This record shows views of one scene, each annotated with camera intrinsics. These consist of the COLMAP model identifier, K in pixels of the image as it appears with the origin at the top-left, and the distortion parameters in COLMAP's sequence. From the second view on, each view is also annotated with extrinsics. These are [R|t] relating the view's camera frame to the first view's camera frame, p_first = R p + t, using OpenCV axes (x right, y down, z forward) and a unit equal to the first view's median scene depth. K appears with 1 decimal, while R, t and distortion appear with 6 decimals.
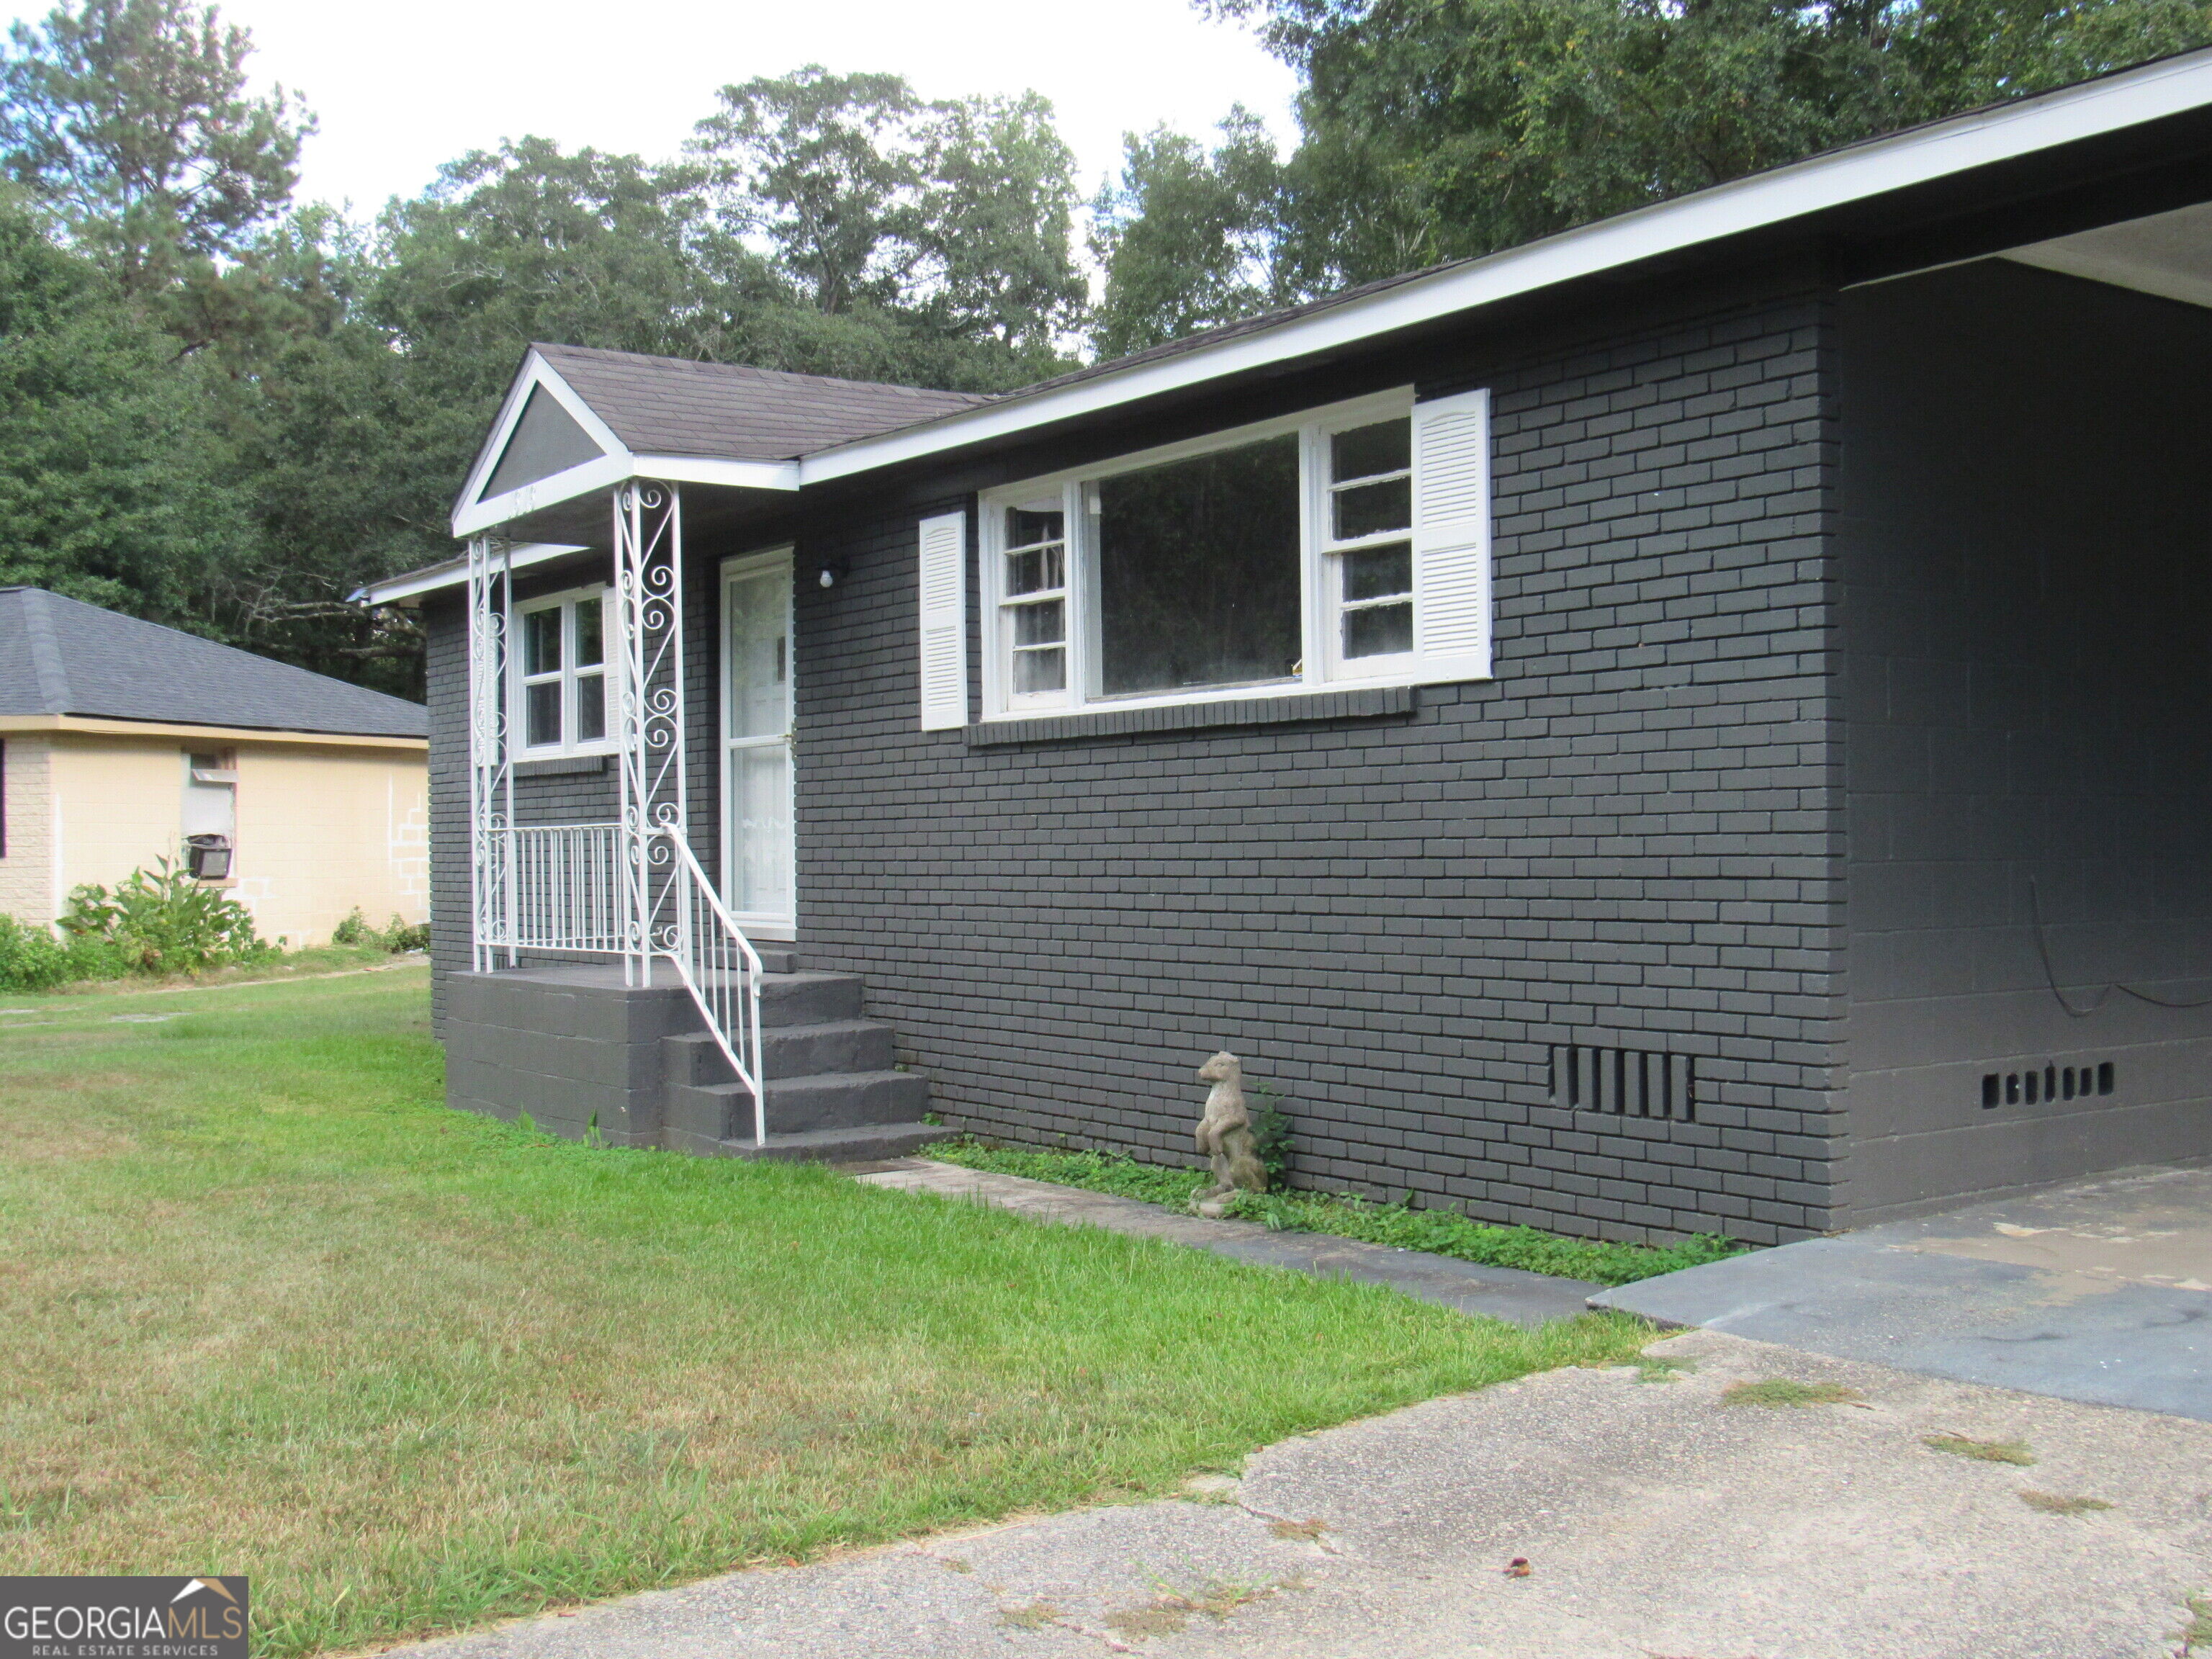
lens RADIAL K [[2346.5, 0, 1110.5], [0, 2346.5, 837.5], [0, 0, 1]] dist [-0.064652, 0.050361]
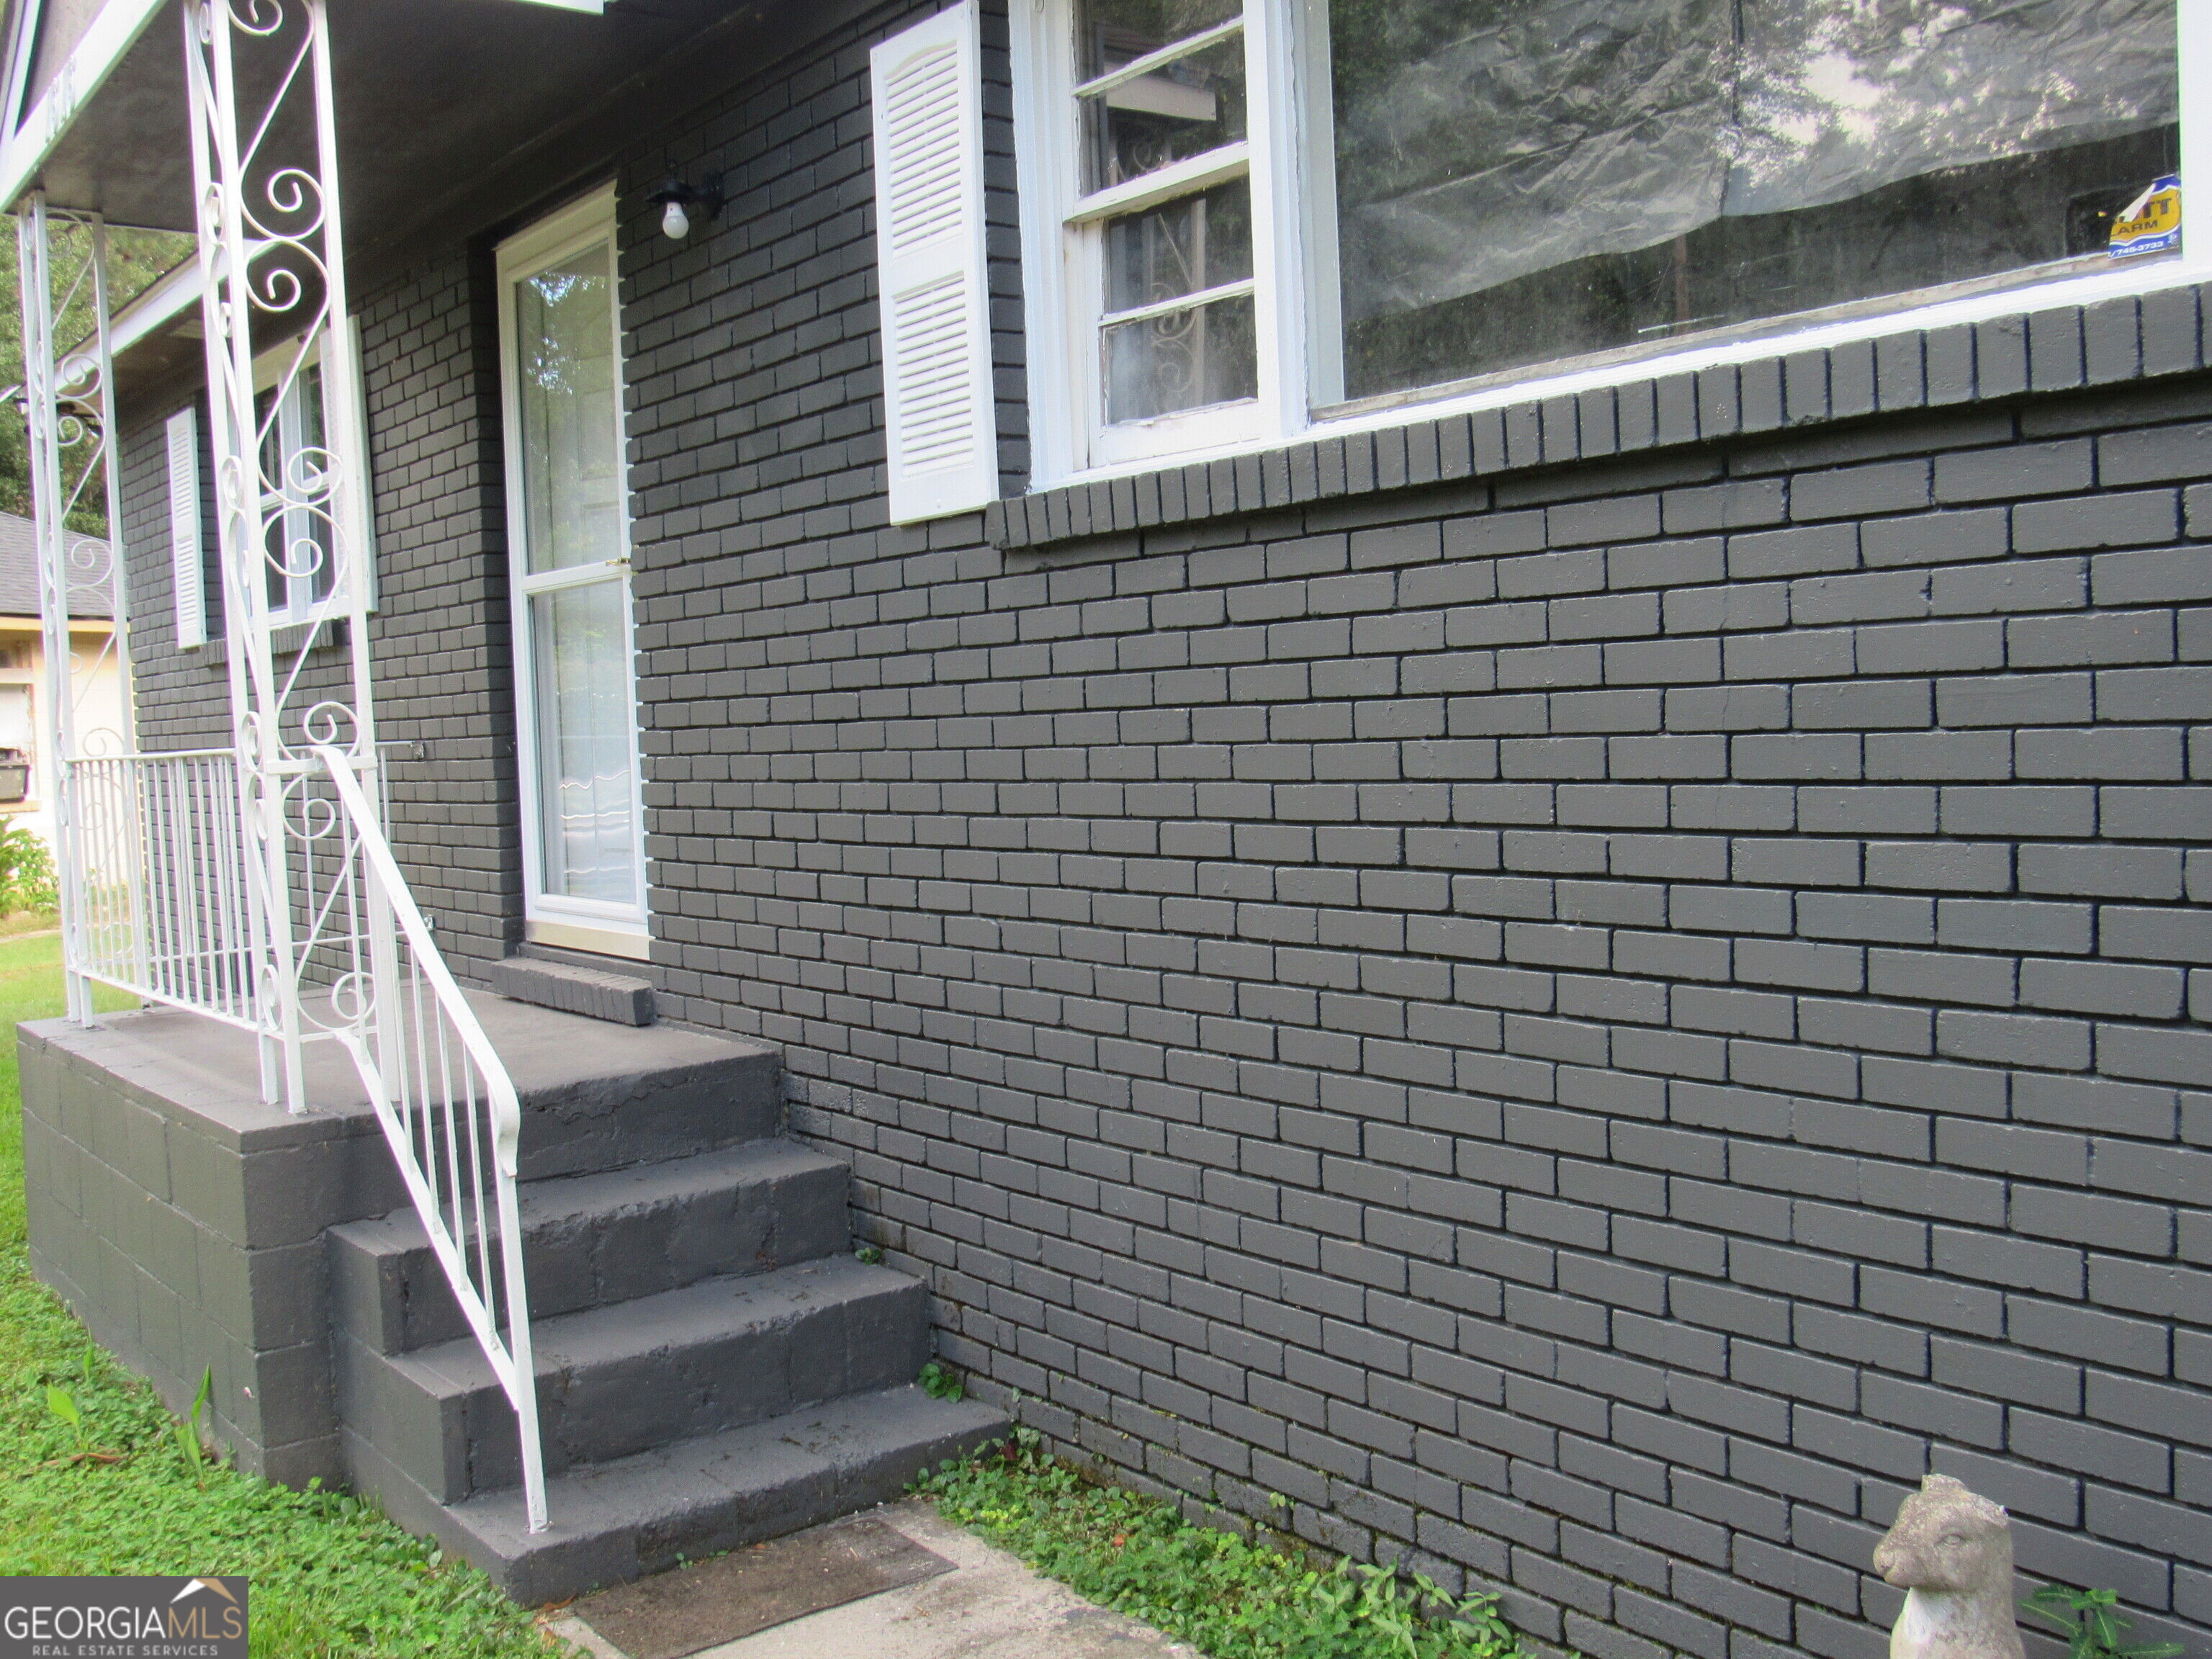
lens RADIAL K [[2112.7, 0, 1116.9], [0, 2112.7, 830.6], [0, 0, 1]] dist [-0.070301, 0.095229]
pose [[0.998916, -0.028948, 0.036464, -0.055100], [0.026834, 0.998003, 0.057186, -0.009249], [-0.038046, -0.056145, 0.997697, 0.610606]]
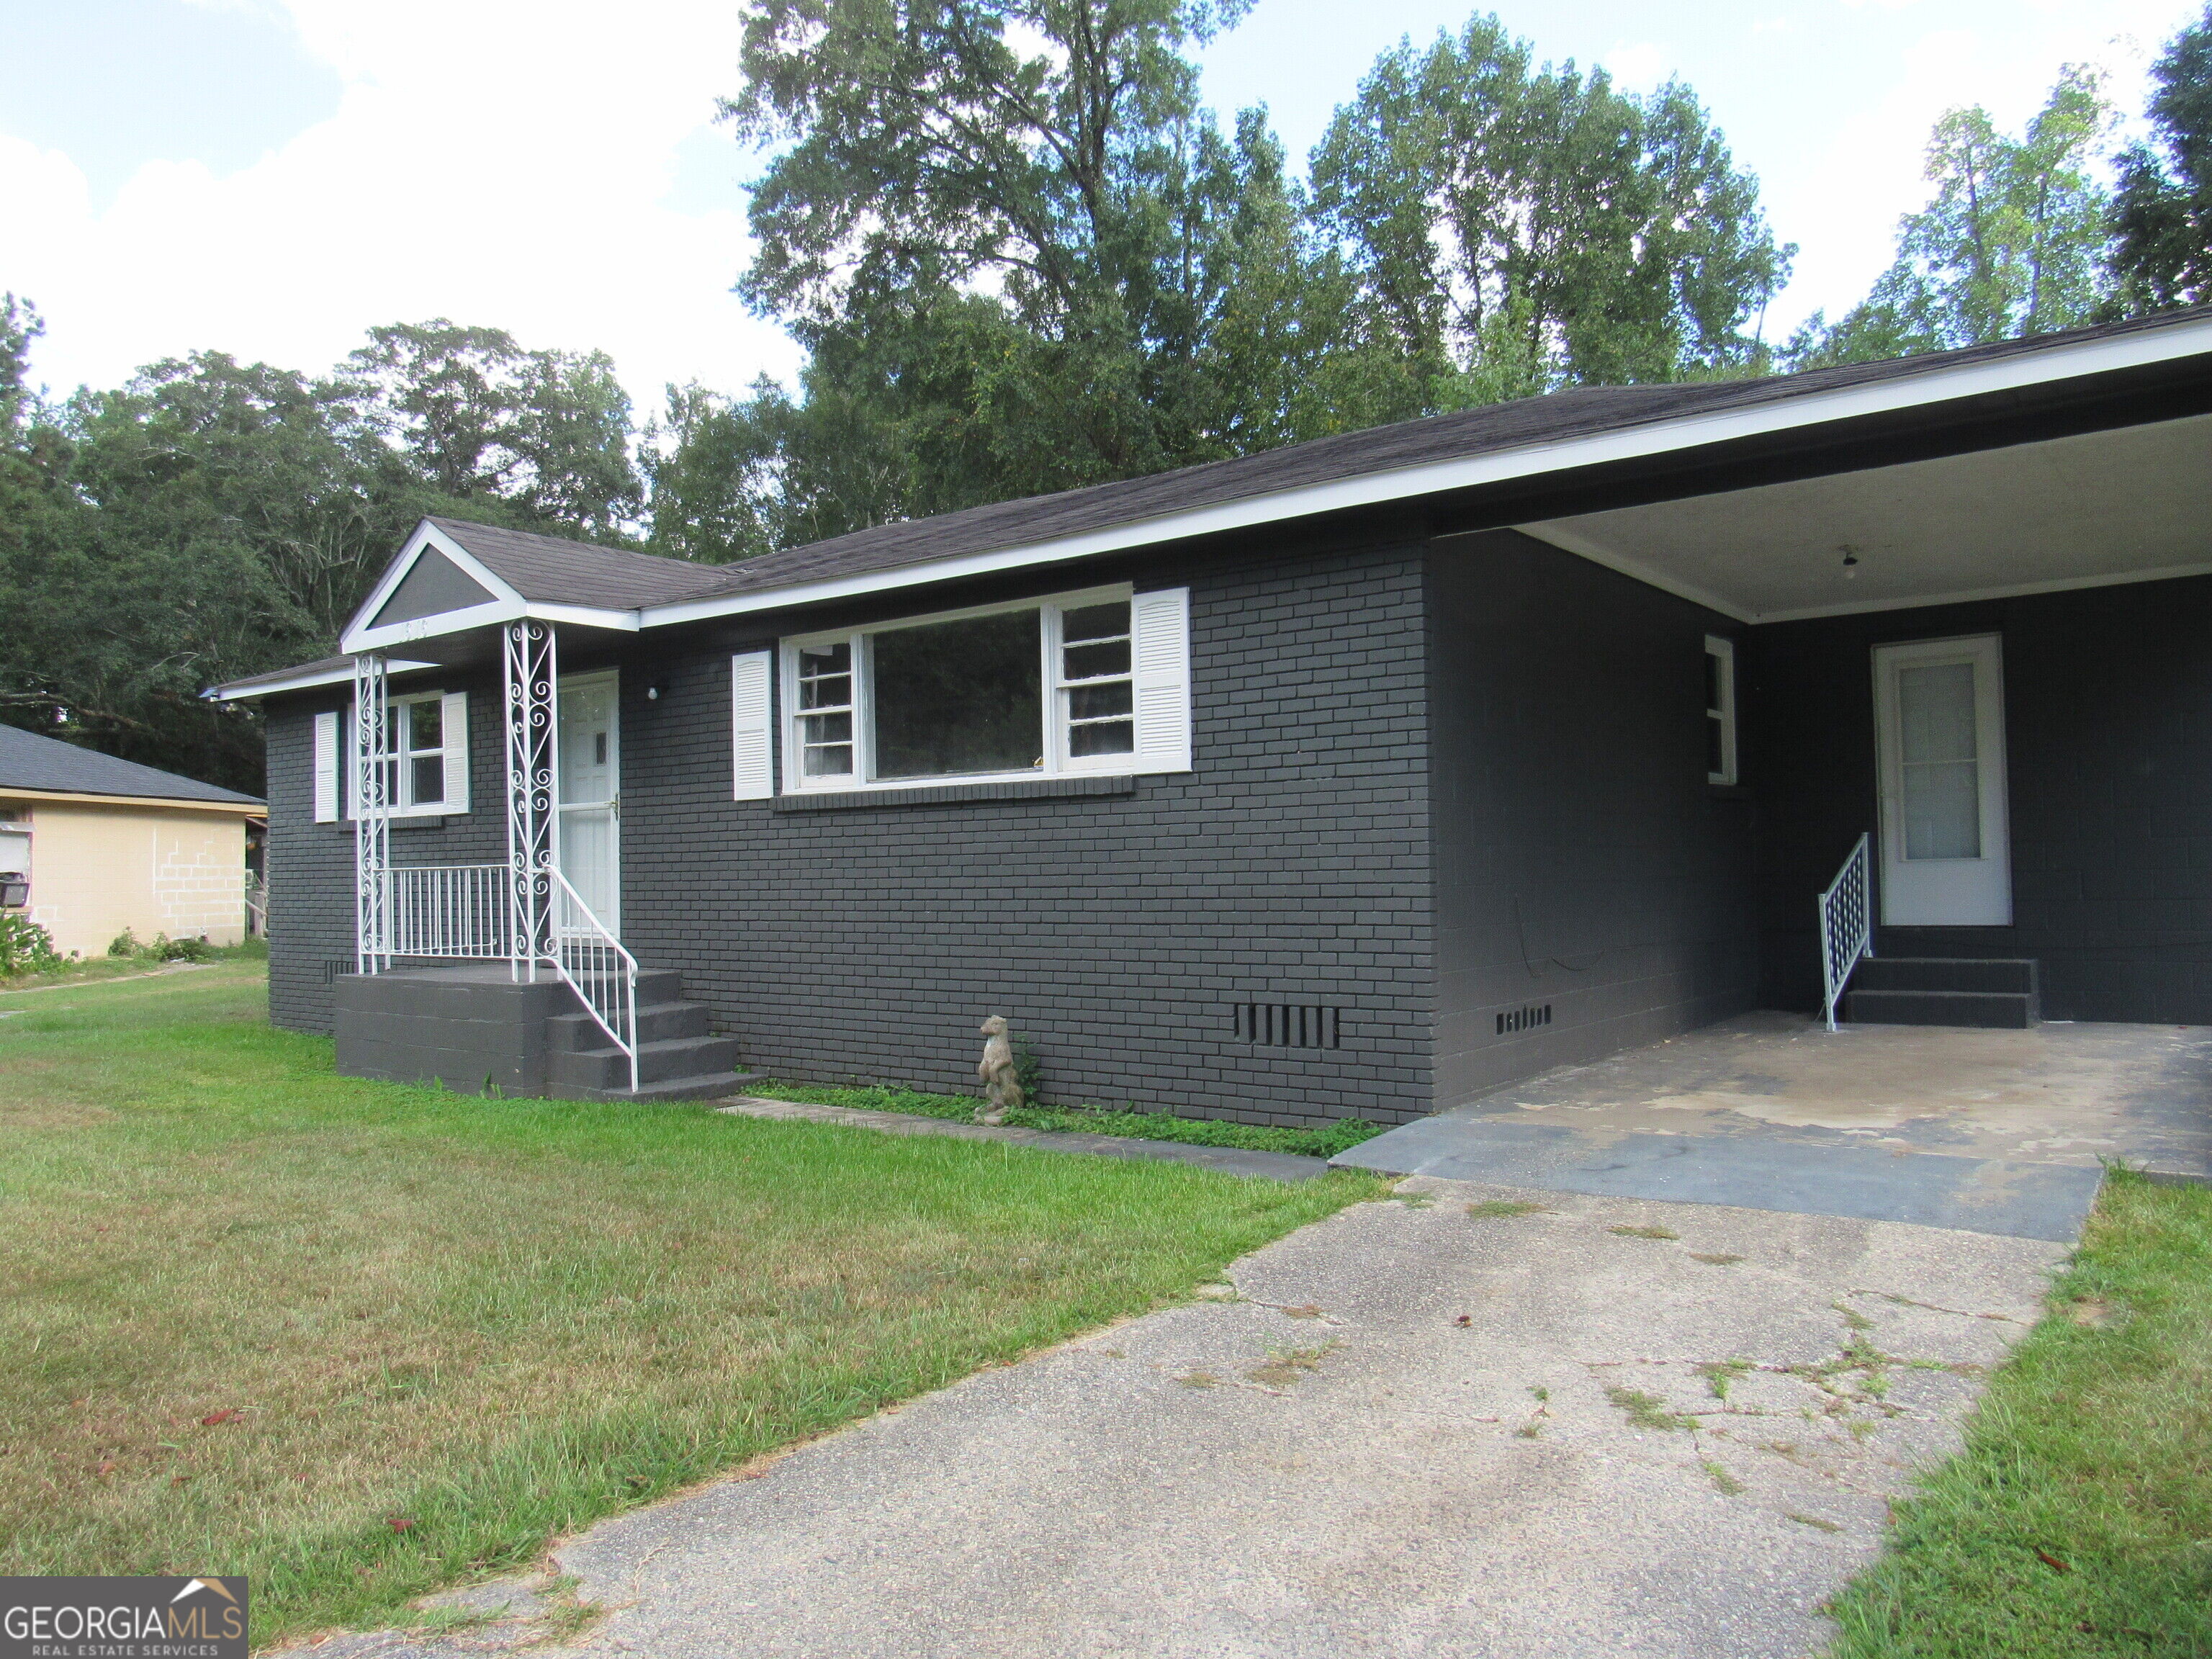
lens RADIAL K [[1574.8, 0, 1097.6], [0, 1574.8, 834.2], [0, 0, 1]] dist [-0.032801, 0.010703]
pose [[0.956404, 0.001767, 0.292042, -0.153123], [0.005091, 0.999729, -0.022722, -0.001528], [-0.292003, 0.023218, 0.956136, 0.007089]]
